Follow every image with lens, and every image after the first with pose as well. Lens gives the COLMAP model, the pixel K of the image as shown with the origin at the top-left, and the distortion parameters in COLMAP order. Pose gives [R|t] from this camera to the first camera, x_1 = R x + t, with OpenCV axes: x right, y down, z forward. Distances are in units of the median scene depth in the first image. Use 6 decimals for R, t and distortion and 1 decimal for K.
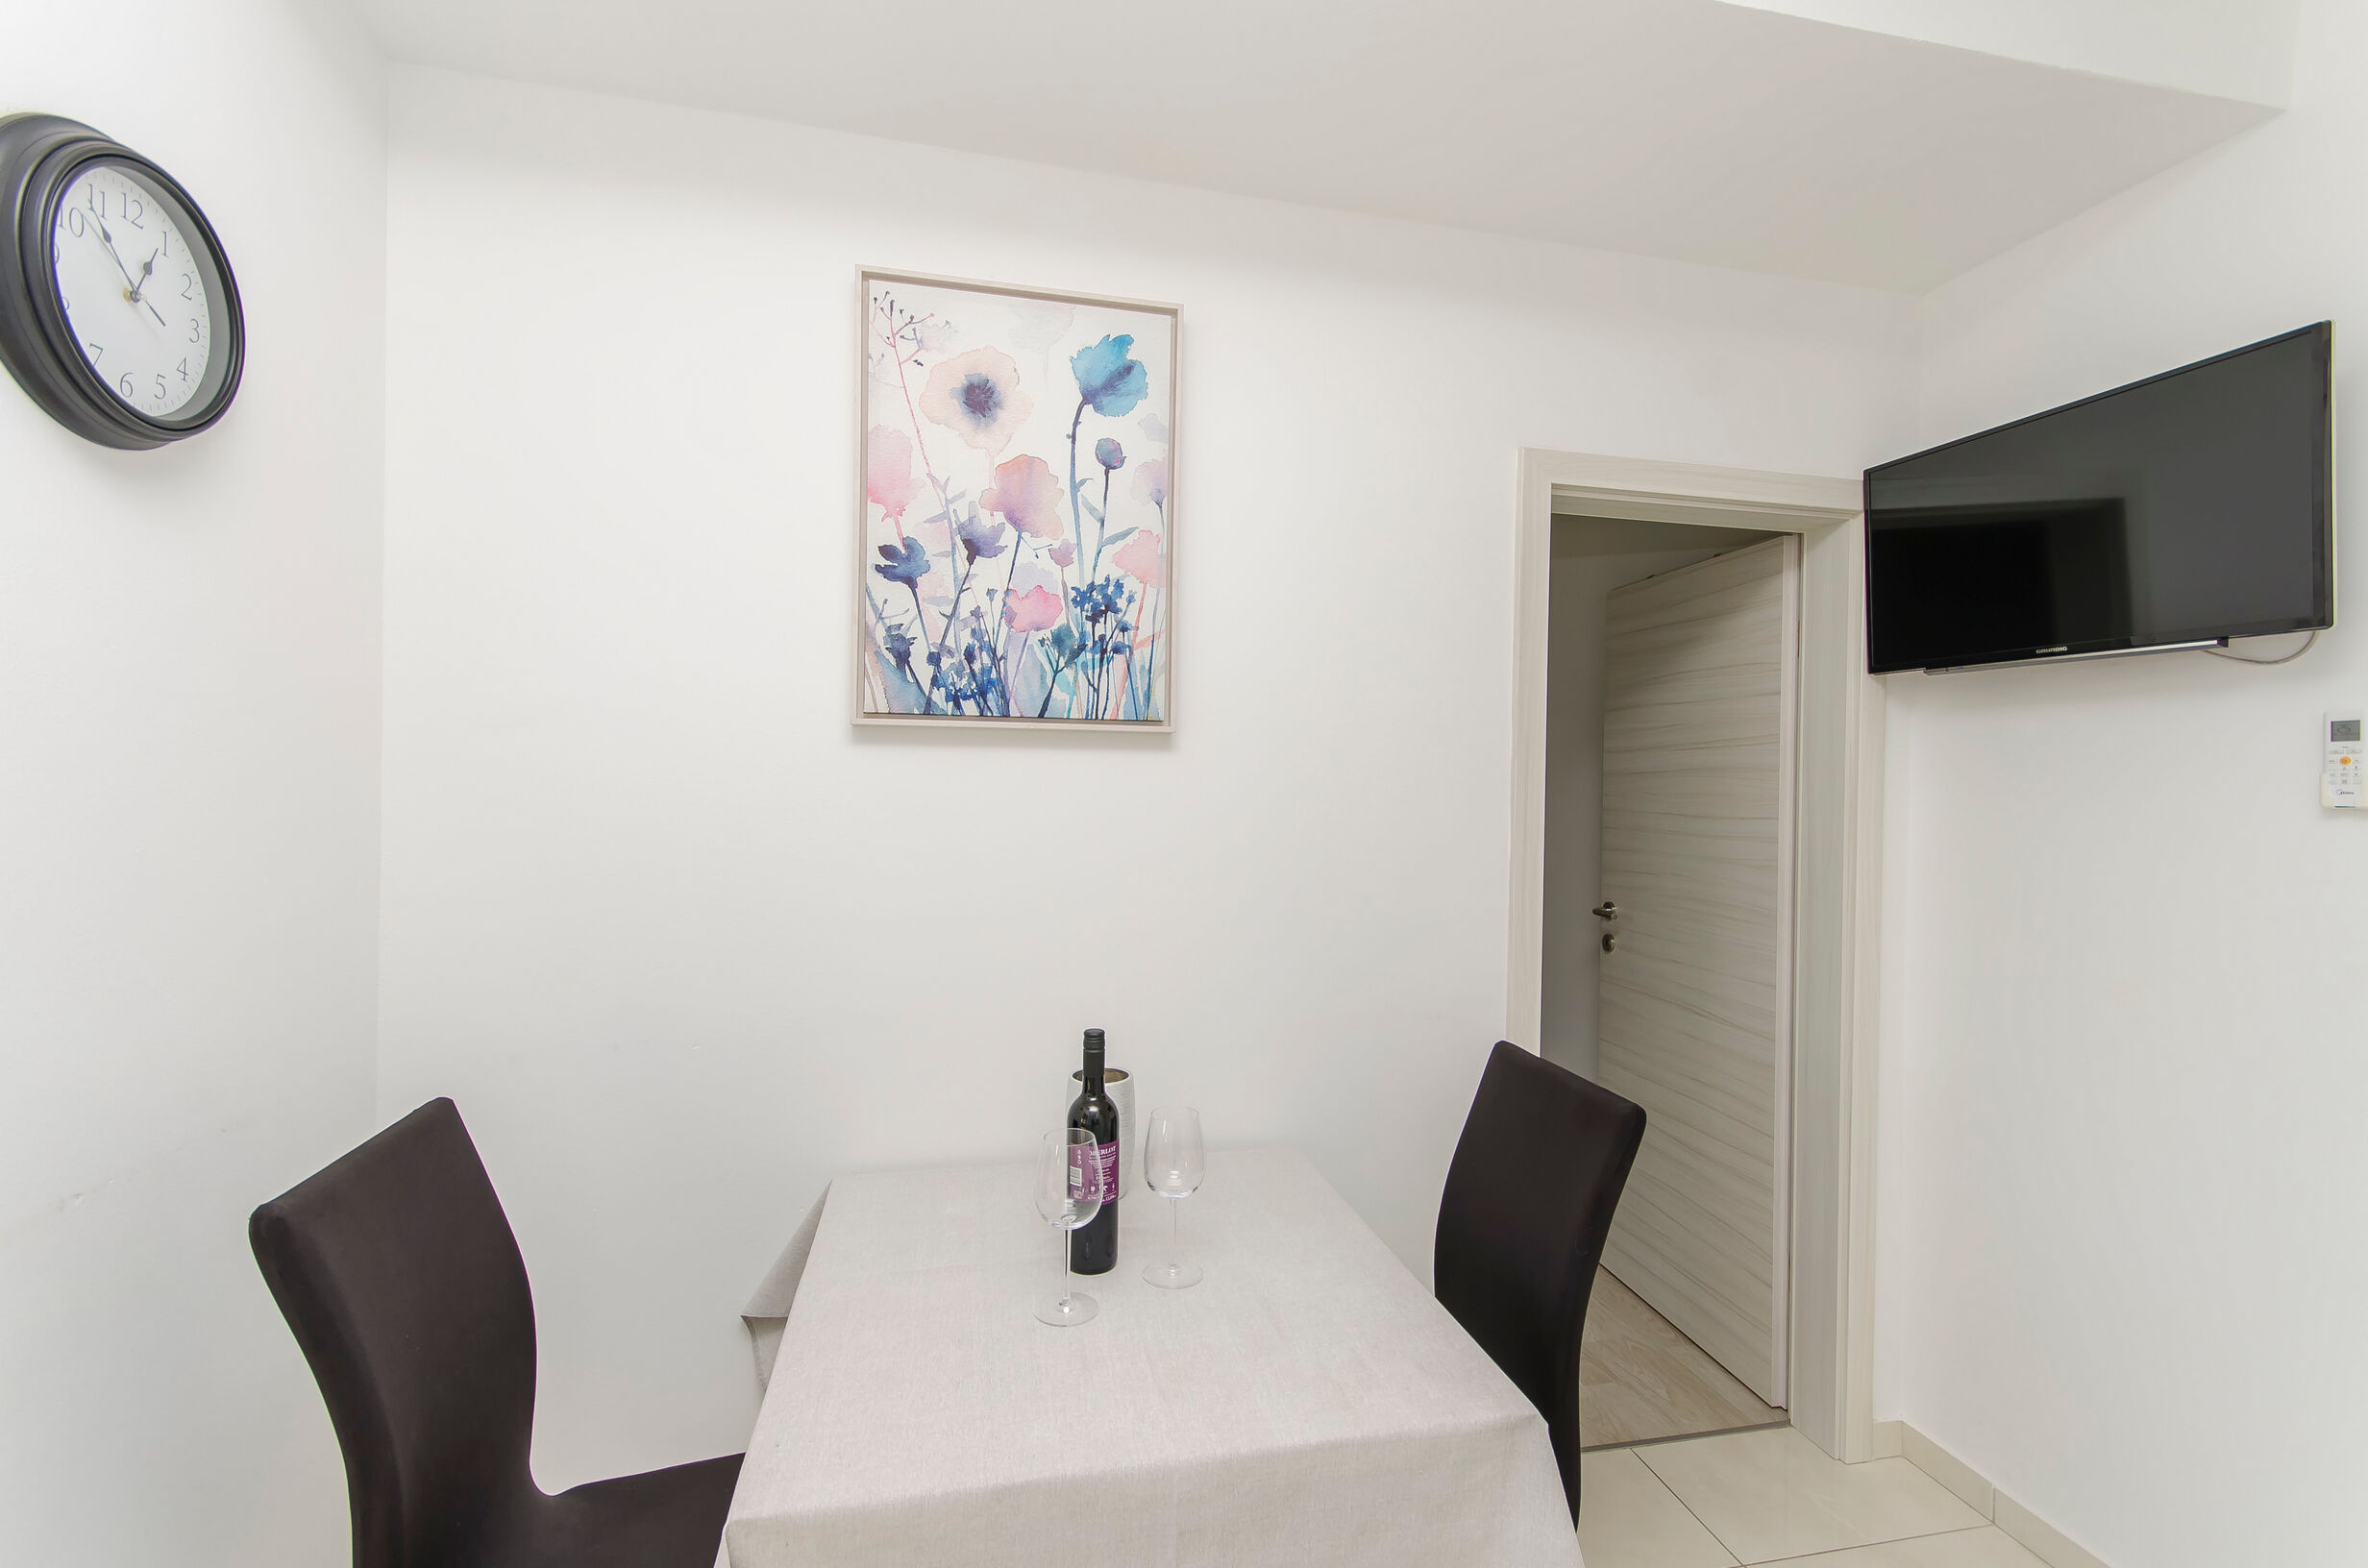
lens RADIAL K [[1036.8, 0, 1183.6], [0, 1036.8, 794.8], [0, 0, 1]] dist [0.004735, 0.000133]
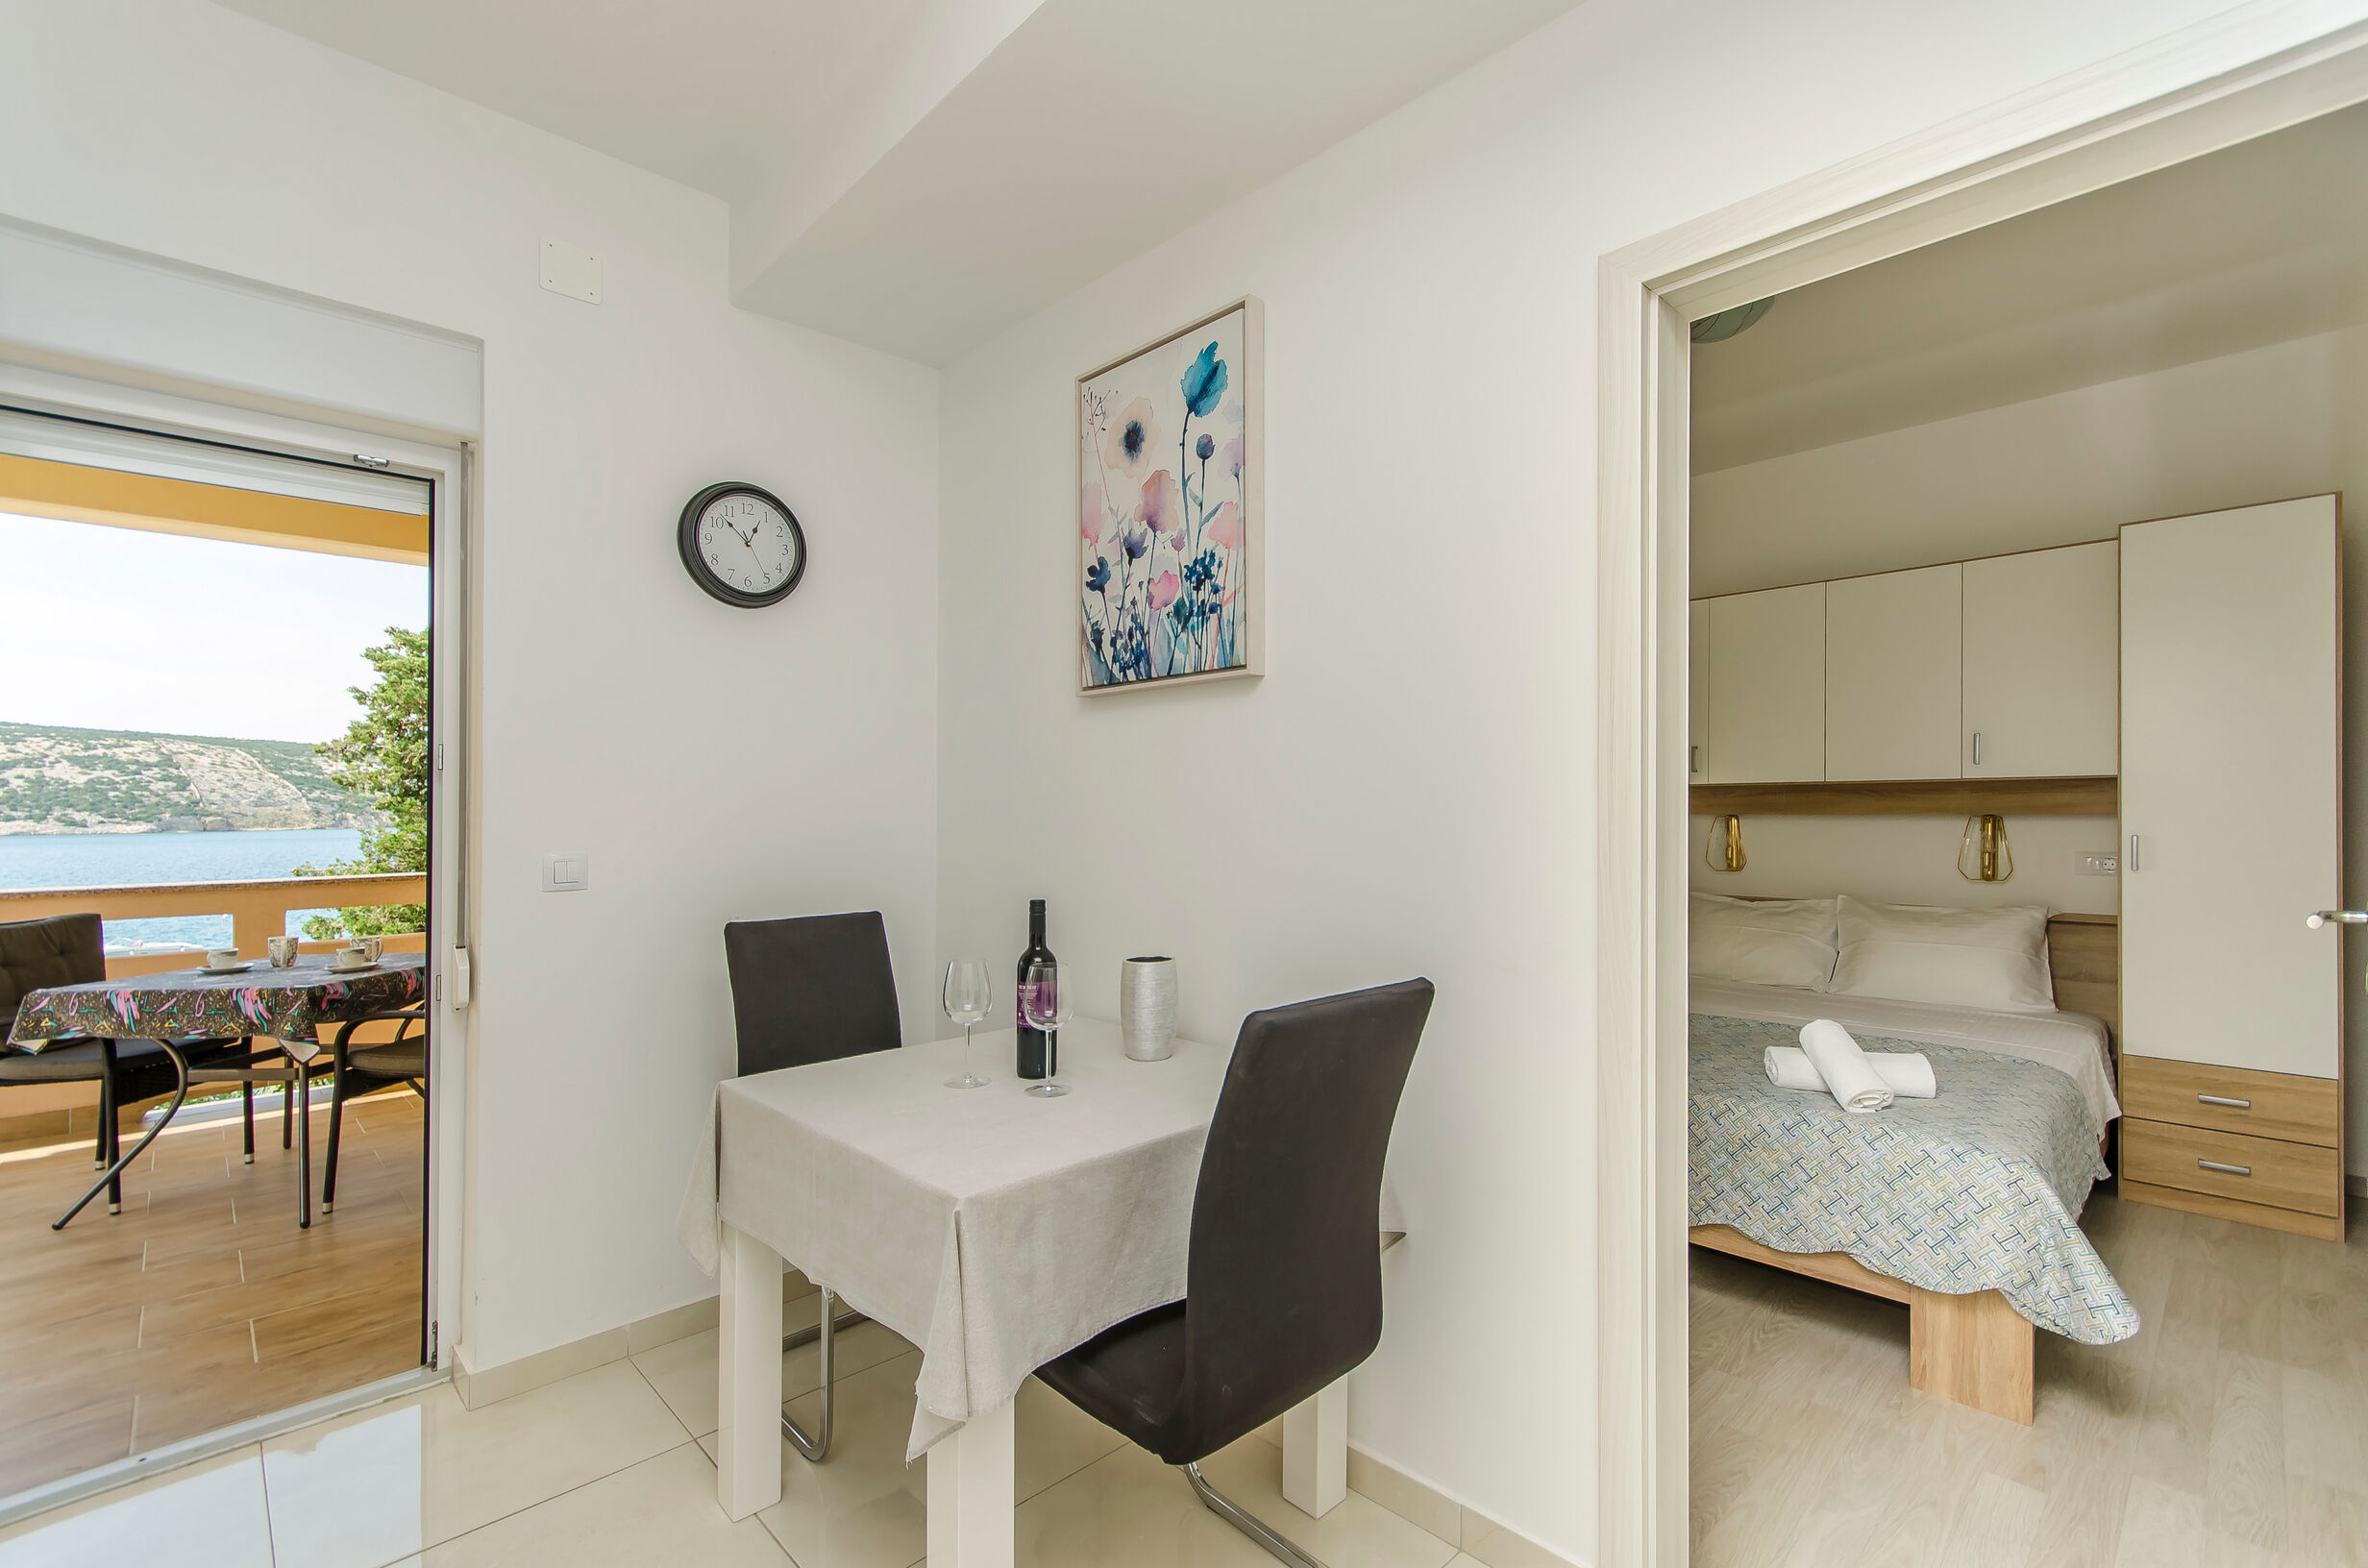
lens RADIAL K [[1036.8, 0, 1194.2], [0, 1036.8, 796.6], [0, 0, 1]] dist [0.004735, 0.000133]
pose [[0.530011, -0.029225, -0.847487, 0.933262], [0.006247, 0.999513, -0.030561, 0.109473], [0.847968, 0.010904, 0.529936, 0.370828]]
